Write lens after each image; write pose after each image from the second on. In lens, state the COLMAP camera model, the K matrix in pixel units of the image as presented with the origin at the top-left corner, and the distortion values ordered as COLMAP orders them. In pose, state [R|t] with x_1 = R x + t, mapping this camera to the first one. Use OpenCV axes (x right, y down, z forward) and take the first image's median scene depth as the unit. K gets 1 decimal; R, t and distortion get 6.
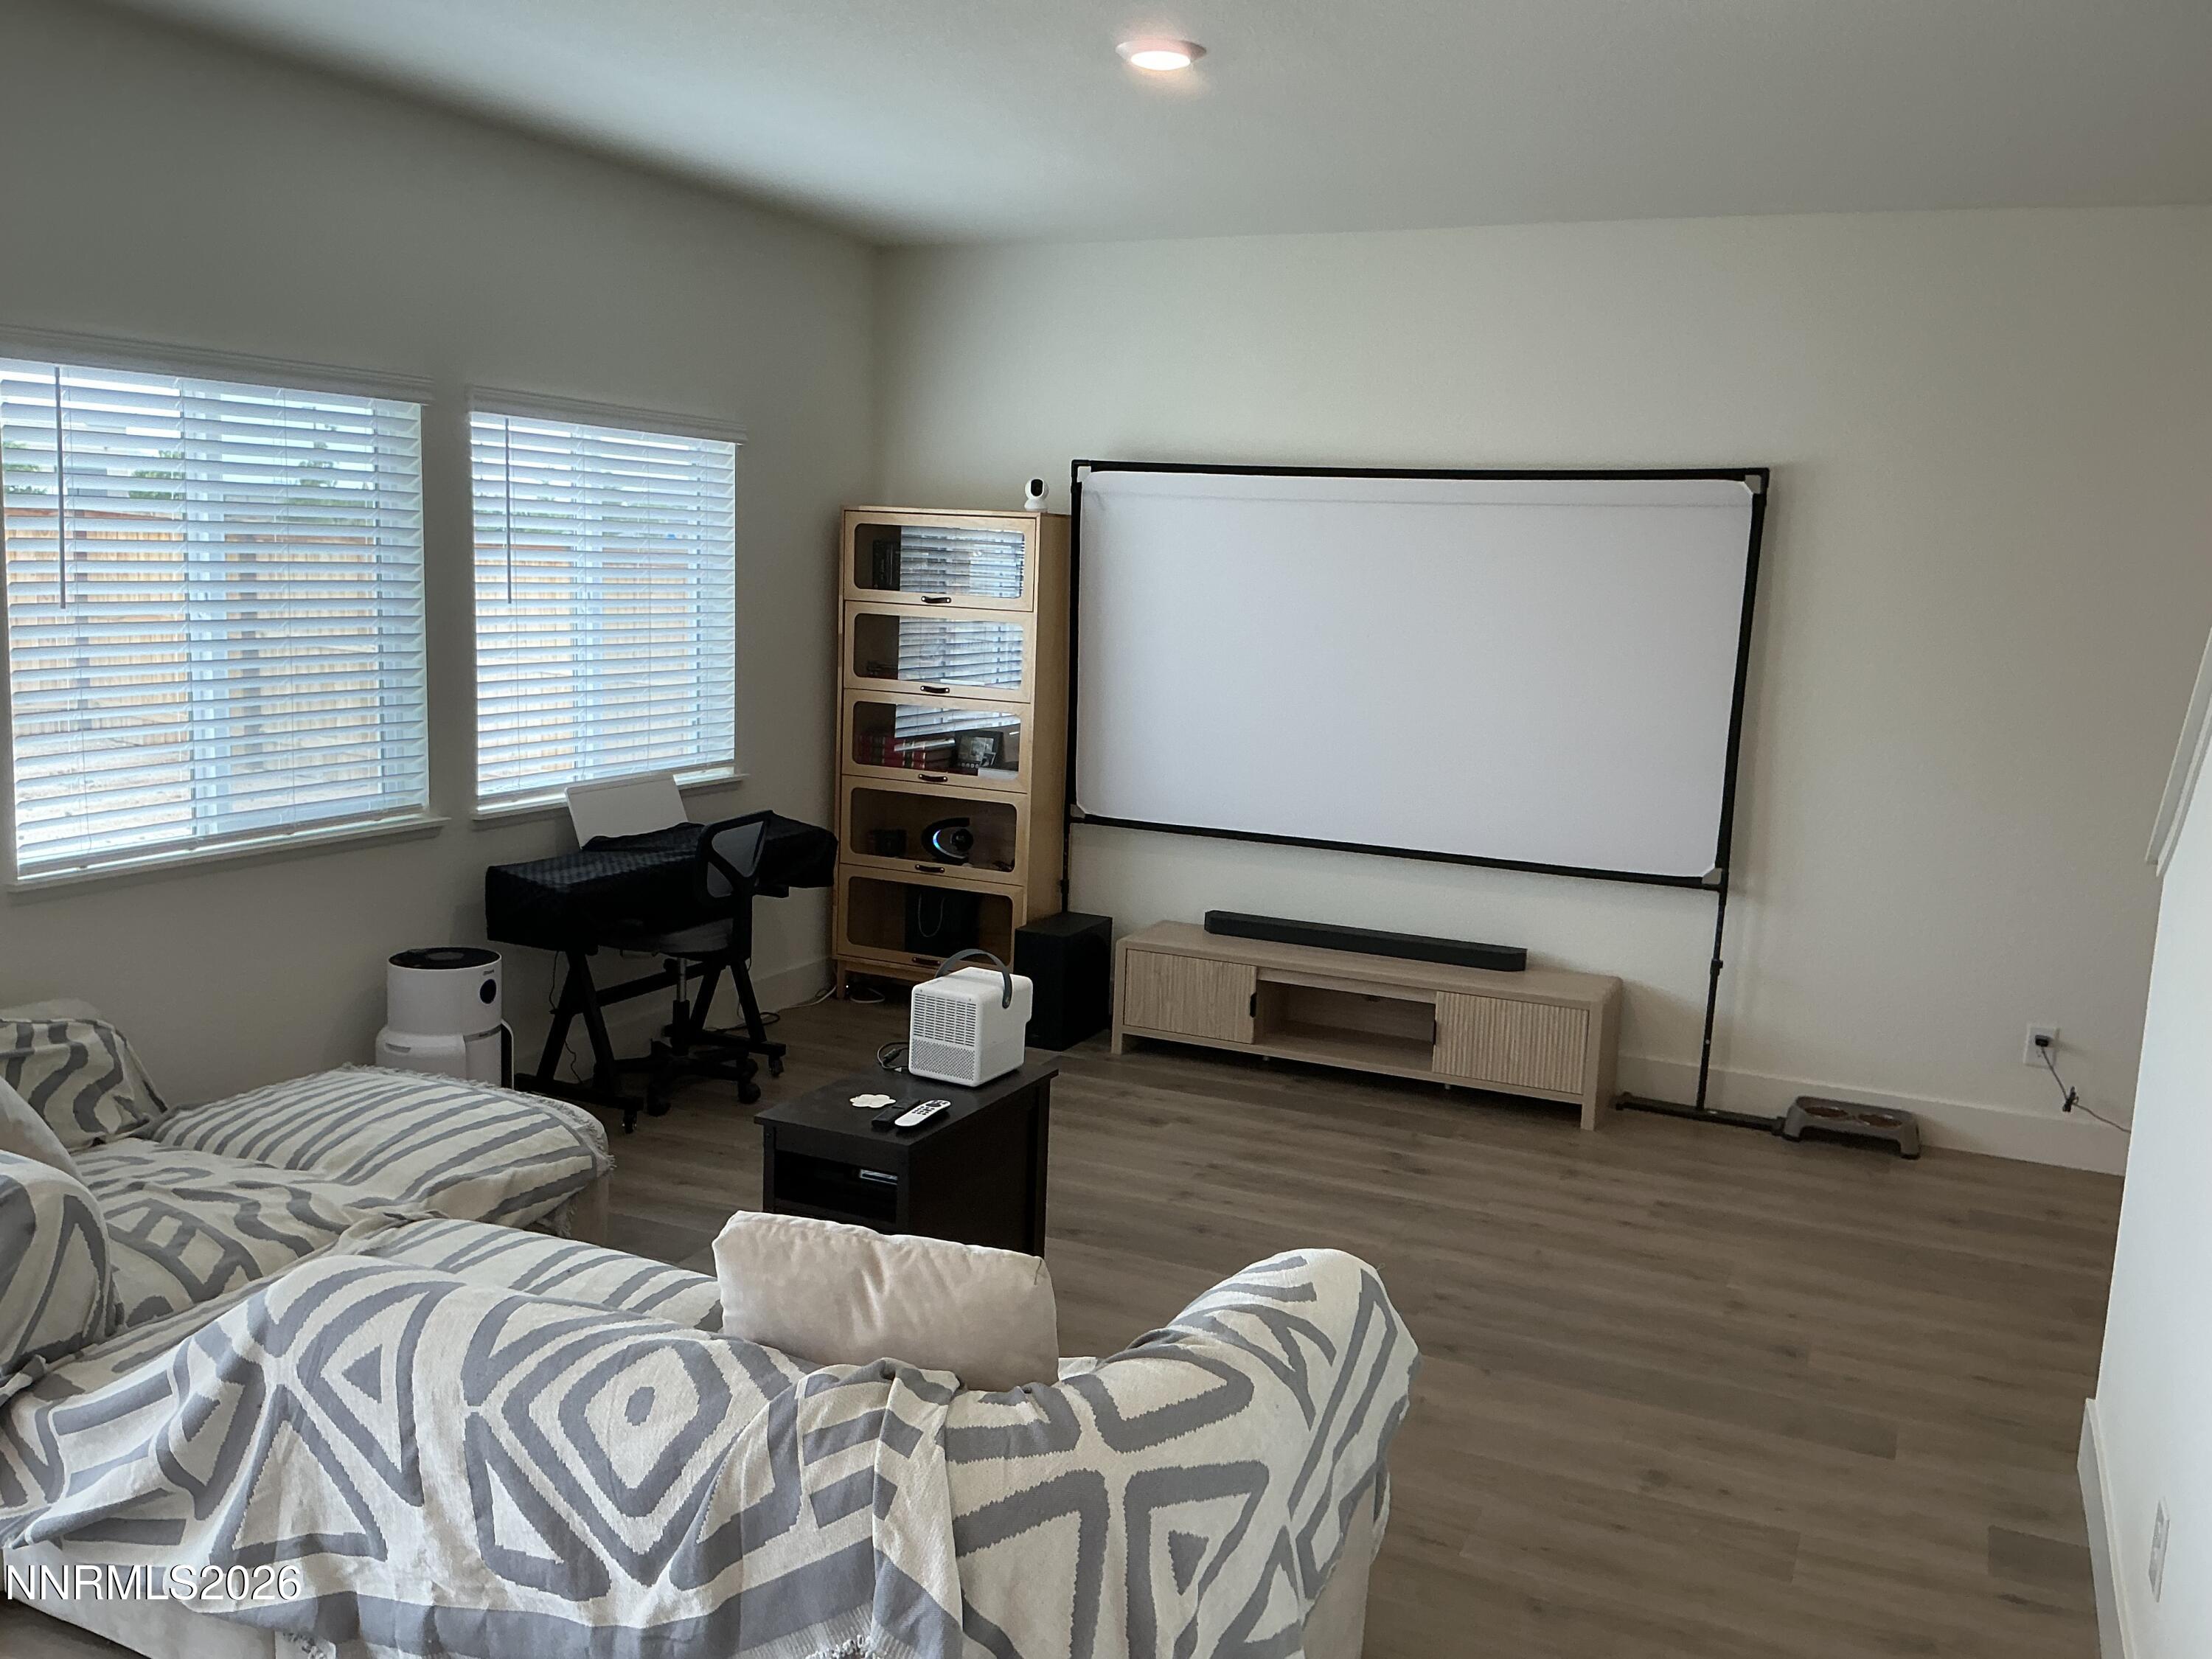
lens RADIAL K [[1831.7, 0, 1106.0], [0, 1831.7, 829.5], [0, 0, 1]] dist [0.079885, -0.186818]
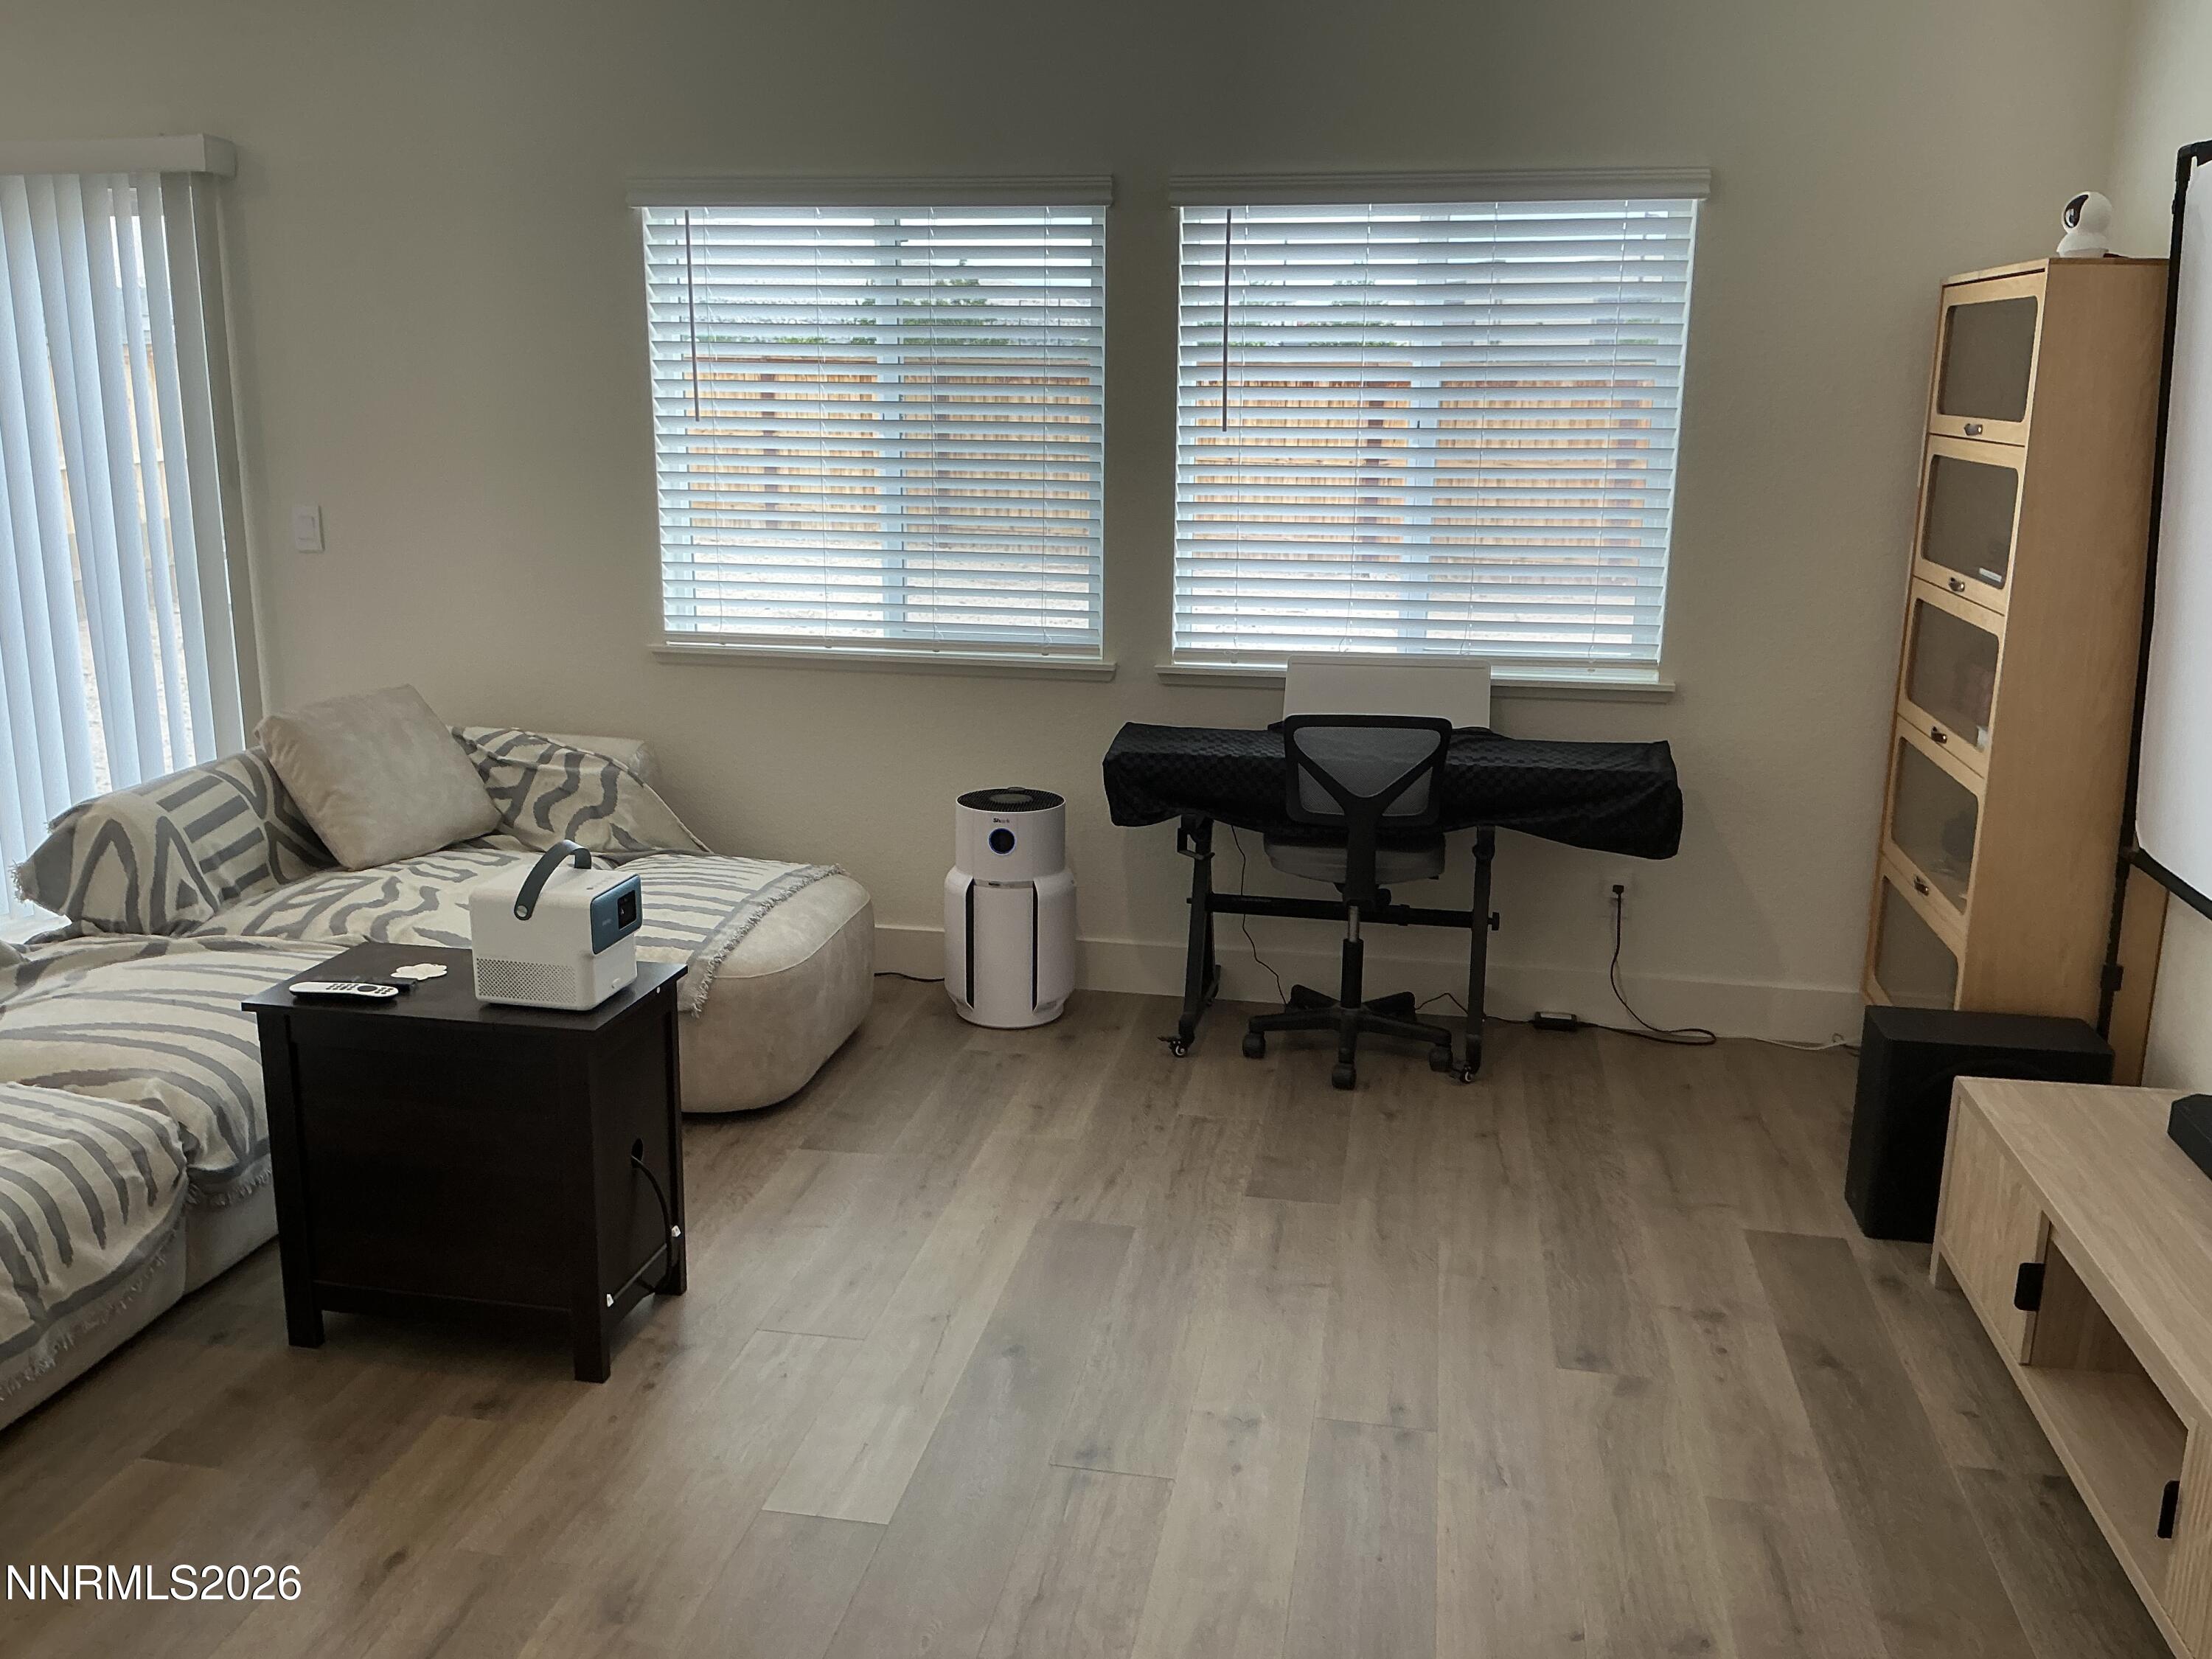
lens RADIAL K [[1874.5, 0, 1106.0], [0, 1874.5, 829.5], [0, 0, 1]] dist [0.125280, -0.193818]
pose [[0.238691, 0.194644, -0.951389, 0.544385], [-0.144230, 0.975946, 0.163482, -0.076689], [0.960325, 0.098197, 0.261023, 0.733744]]
